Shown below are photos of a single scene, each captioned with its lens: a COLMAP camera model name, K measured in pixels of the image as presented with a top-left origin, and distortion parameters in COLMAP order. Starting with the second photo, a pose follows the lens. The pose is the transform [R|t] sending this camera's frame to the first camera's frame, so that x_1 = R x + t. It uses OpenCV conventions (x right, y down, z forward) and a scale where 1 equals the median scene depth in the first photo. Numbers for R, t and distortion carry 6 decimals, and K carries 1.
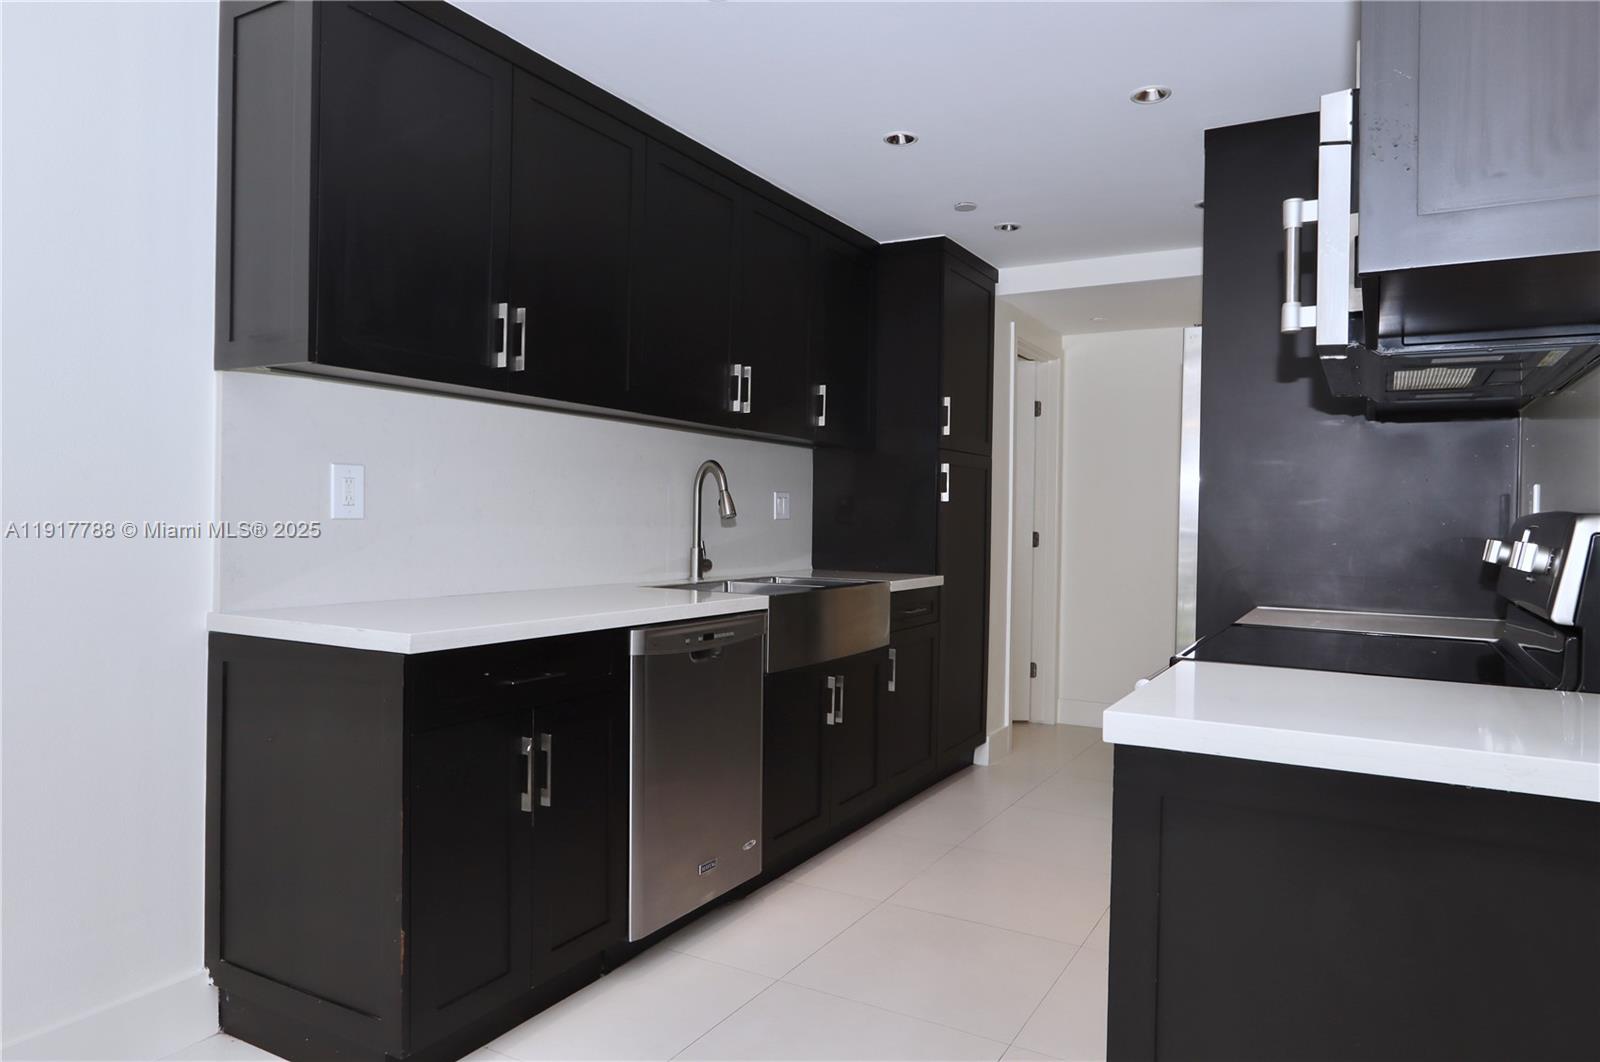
lens RADIAL K [[989.4, 0, 830.2], [0, 989.4, 565.7], [0, 0, 1]] dist [-0.004871, -0.000582]
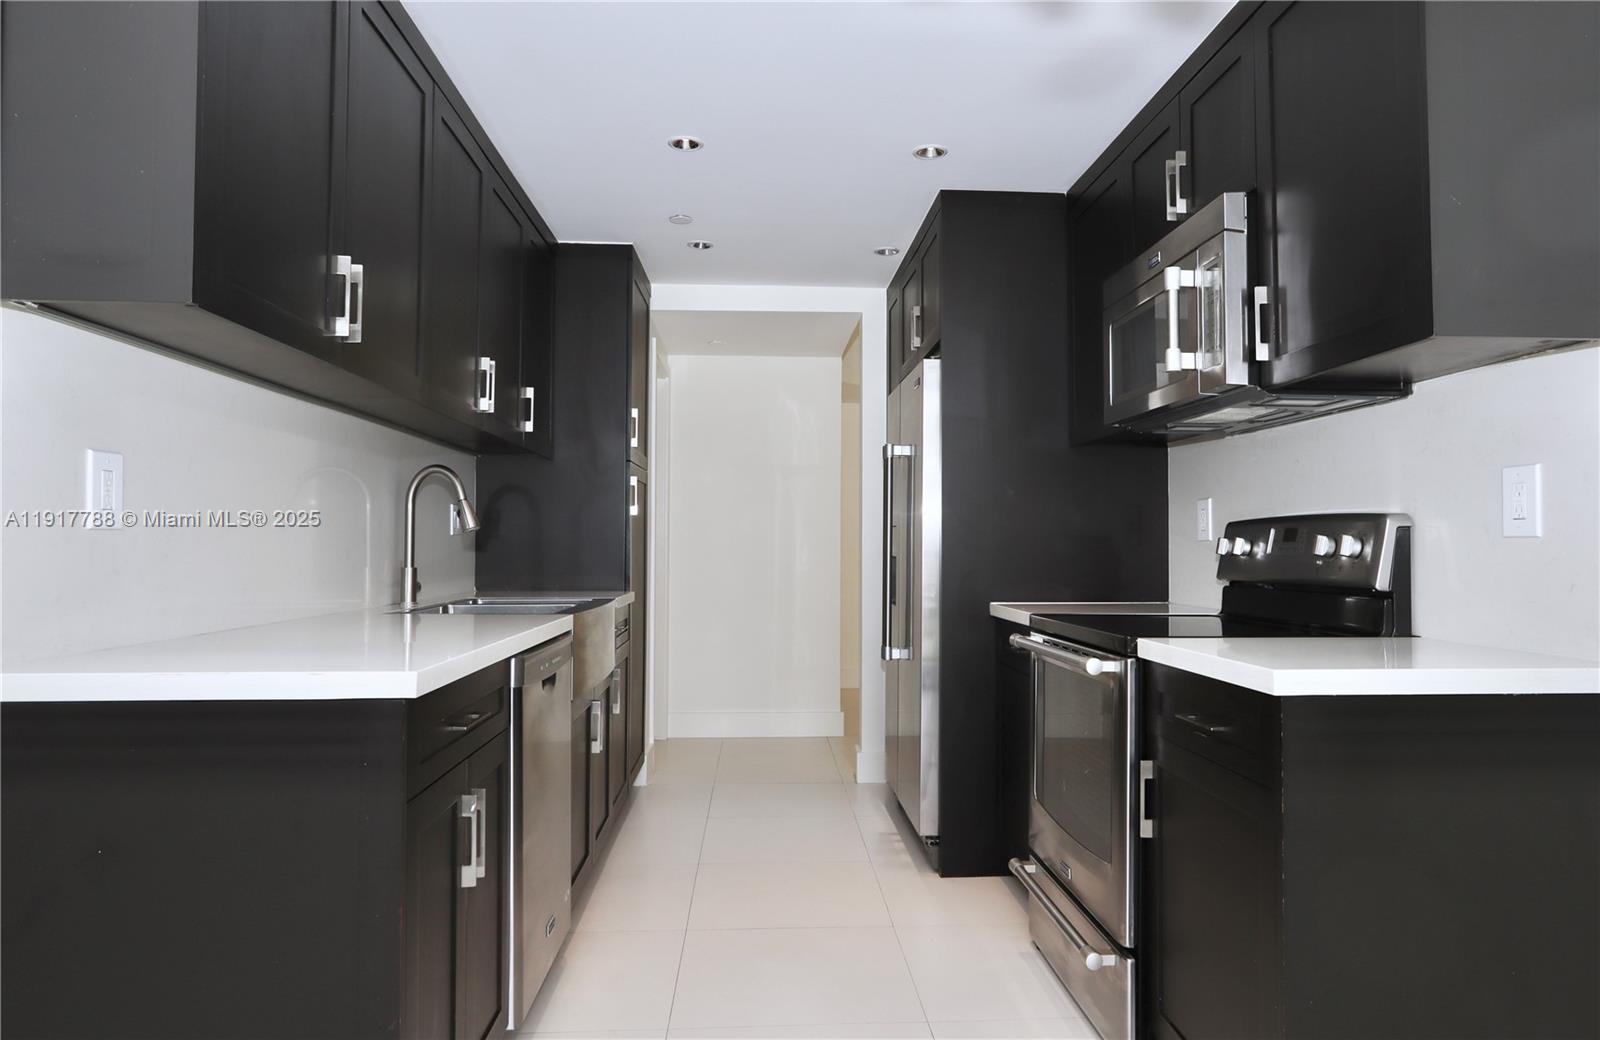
lens RADIAL K [[998.9, 0, 807.4], [0, 998.9, 555.8], [0, 0, 1]] dist [-0.003356, 0.002080]
pose [[0.847909, -0.018678, 0.529812, -0.340853], [0.036161, 0.999089, -0.022650, 0.004391], [-0.528906, 0.038363, 0.847813, 0.104665]]
